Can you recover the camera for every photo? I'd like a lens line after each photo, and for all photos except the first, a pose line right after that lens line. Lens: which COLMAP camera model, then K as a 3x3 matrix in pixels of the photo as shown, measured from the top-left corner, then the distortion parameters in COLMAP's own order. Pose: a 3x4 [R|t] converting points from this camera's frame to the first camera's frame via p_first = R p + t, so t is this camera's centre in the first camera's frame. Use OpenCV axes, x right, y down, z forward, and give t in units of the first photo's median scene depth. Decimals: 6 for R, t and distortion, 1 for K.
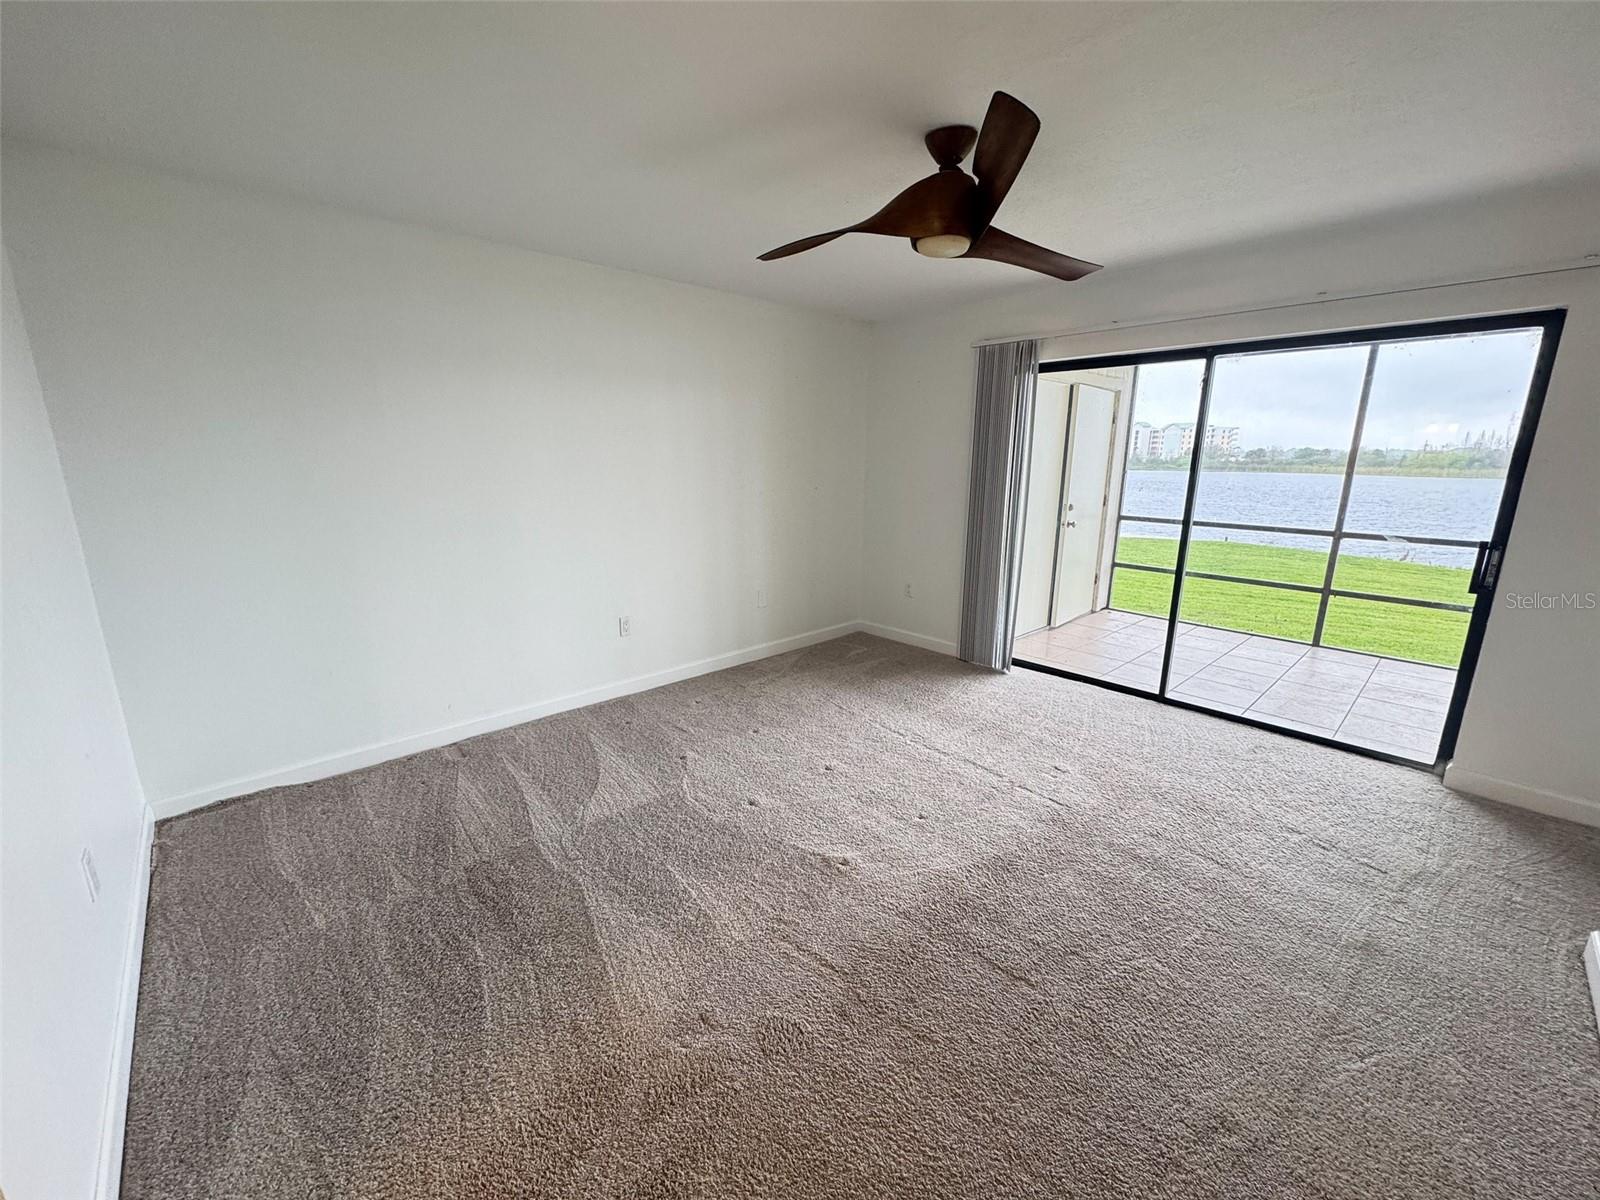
lens RADIAL K [[623.4, 0, 799.3], [0, 623.4, 609.4], [0, 0, 1]] dist [0.002543, -0.000178]
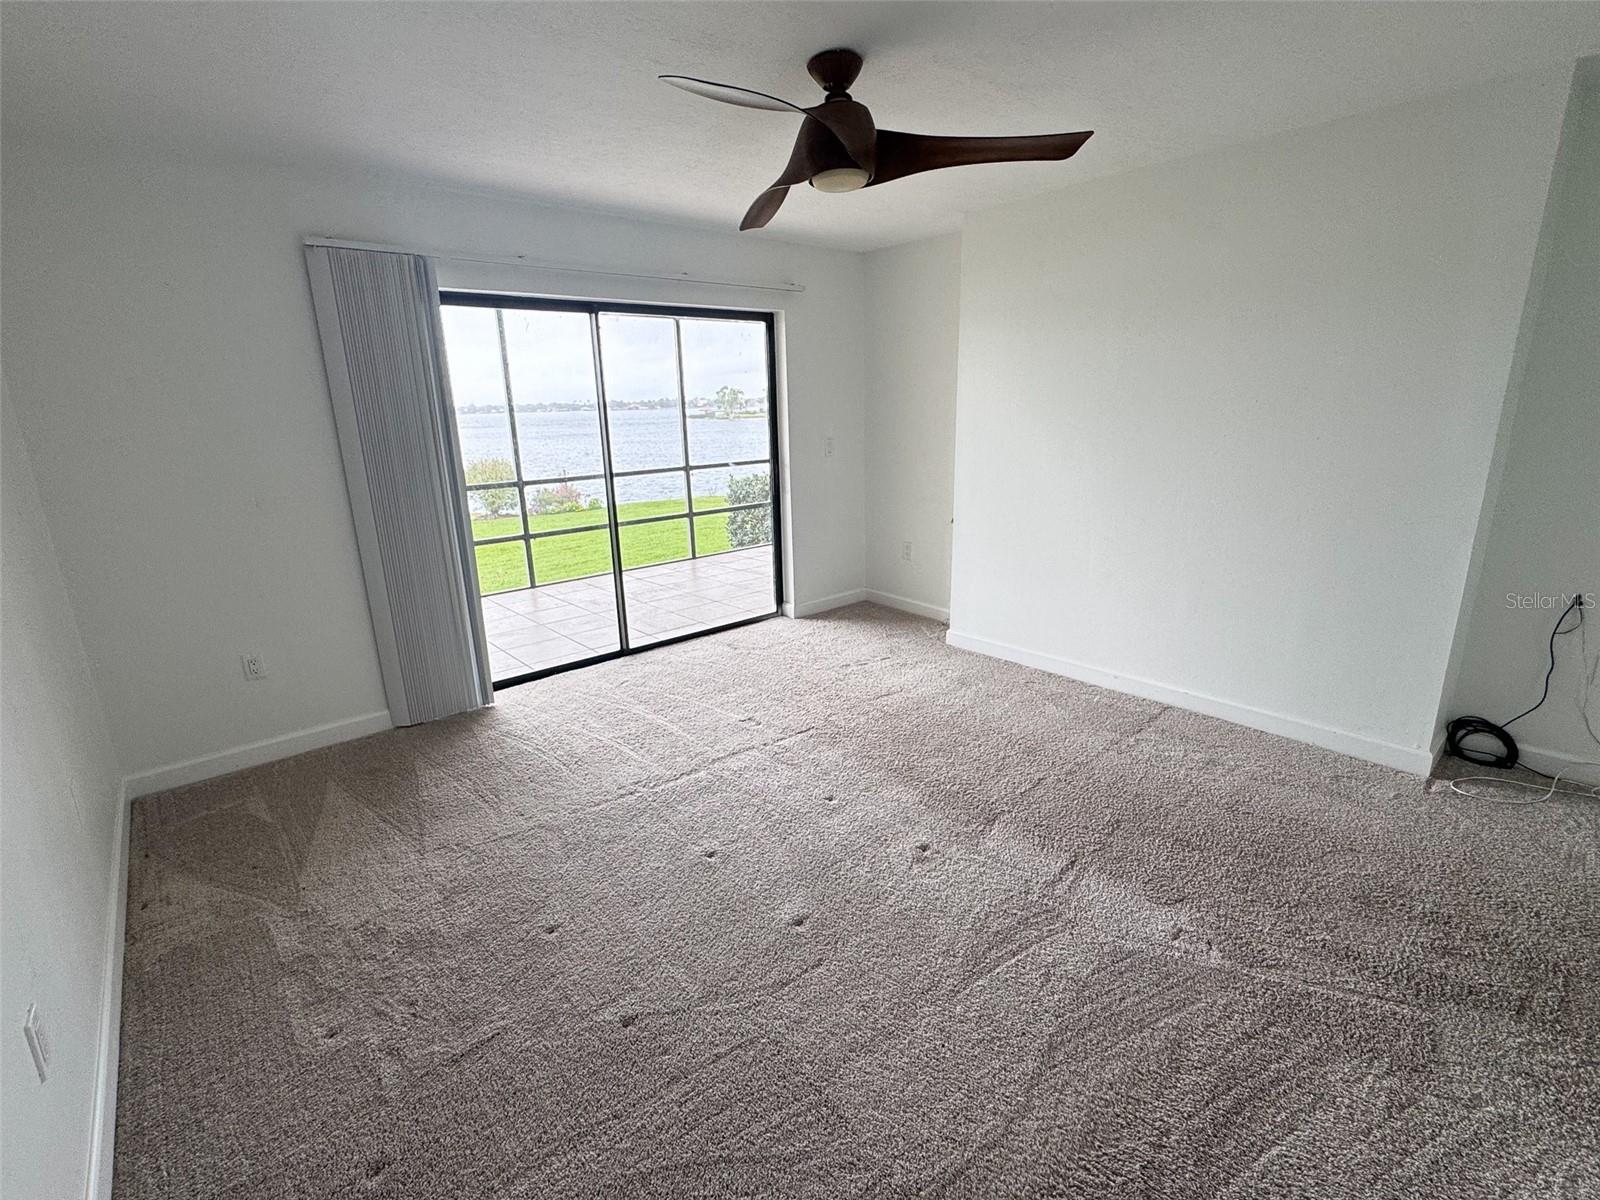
lens RADIAL K [[745.9, 0, 800.0], [0, 745.9, 600.0], [0, 0, 1]] dist [-0.014188, -0.000043]
pose [[0.043267, -0.263732, 0.963625, -0.545277], [0.267381, 0.932401, 0.243180, -0.152686], [-0.962619, 0.247133, 0.110859, 0.585839]]
